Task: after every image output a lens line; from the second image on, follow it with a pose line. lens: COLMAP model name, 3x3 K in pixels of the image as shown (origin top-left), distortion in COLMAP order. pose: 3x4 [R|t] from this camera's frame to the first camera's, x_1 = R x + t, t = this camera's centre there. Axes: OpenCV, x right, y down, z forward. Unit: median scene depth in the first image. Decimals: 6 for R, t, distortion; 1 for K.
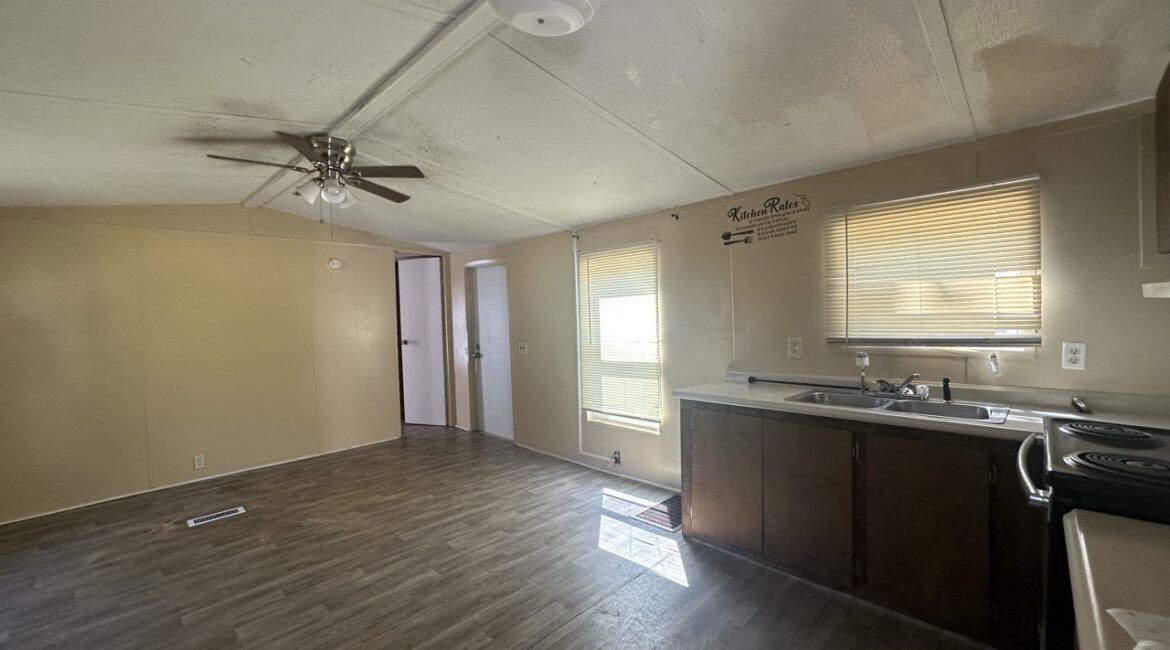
lens RADIAL K [[467.6, 0, 584.6], [0, 467.6, 326.5], [0, 0, 1]] dist [-0.002910, 0.000219]
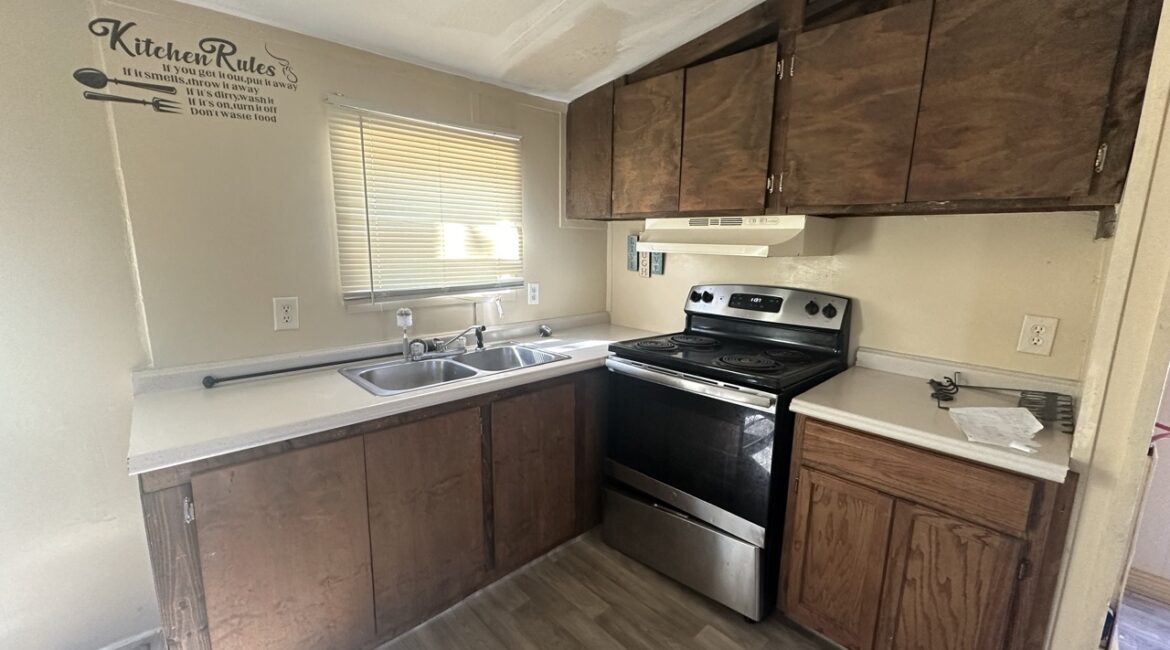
lens RADIAL K [[467.6, 0, 582.0], [0, 467.6, 325.7], [0, 0, 1]] dist [-0.002910, 0.000219]
pose [[0.042819, -0.147719, 0.988102, -0.162709], [0.010612, 0.989021, 0.147396, -0.027615], [-0.999026, 0.004175, 0.043916, 0.603017]]
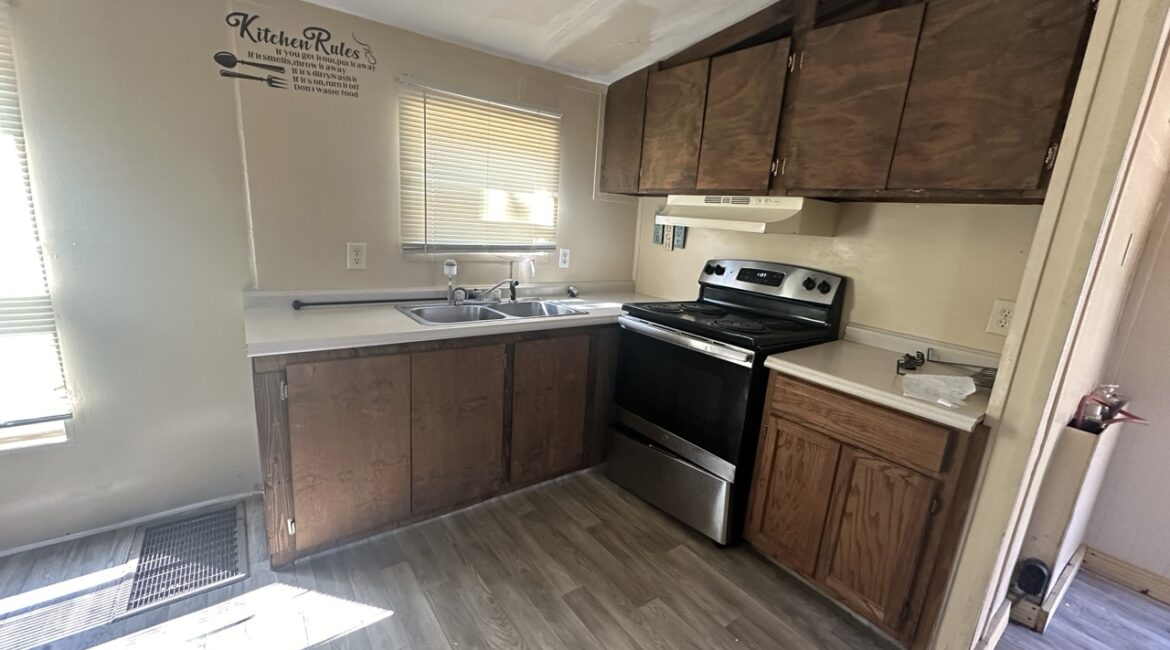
lens RADIAL K [[467.6, 0, 581.8], [0, 467.6, 325.7], [0, 0, 1]] dist [-0.002910, 0.000219]
pose [[0.156159, -0.183104, 0.970612, -0.271939], [-0.048929, 0.980027, 0.192752, -0.008954], [-0.986519, -0.077590, 0.144081, 0.539582]]
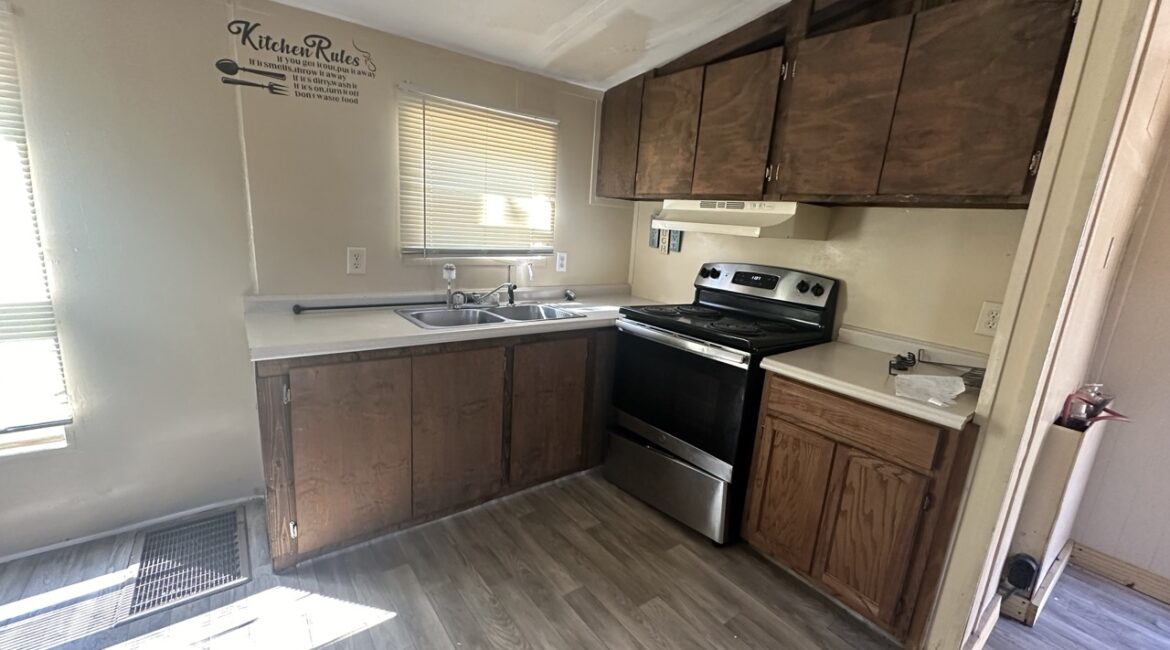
lens RADIAL K [[467.6, 0, 581.8], [0, 467.6, 325.5], [0, 0, 1]] dist [-0.002910, 0.000219]
pose [[0.142753, -0.177235, 0.973760, -0.283200], [-0.046859, 0.981523, 0.185517, -0.010663], [-0.988648, -0.072113, 0.131811, 0.545589]]
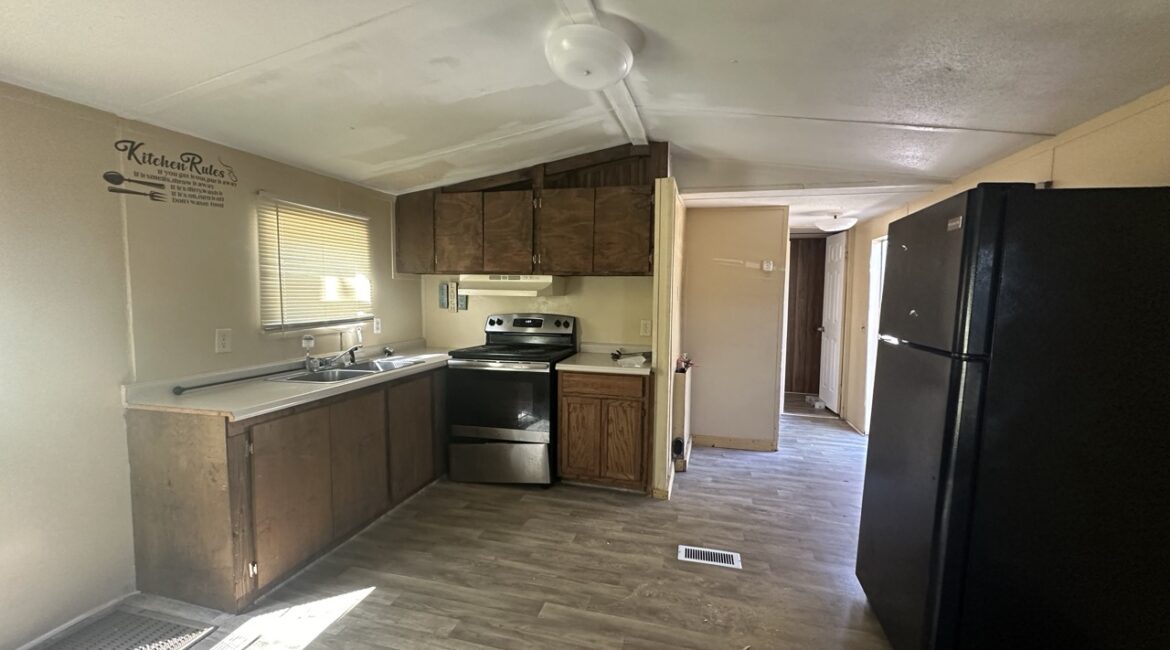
lens RADIAL K [[467.6, 0, 581.4], [0, 467.6, 327.4], [0, 0, 1]] dist [-0.002910, 0.000219]
pose [[-0.485217, -0.043619, 0.873305, -0.651633], [0.025282, 0.997638, 0.063876, -0.018038], [-0.874028, 0.053072, -0.482968, 0.877097]]
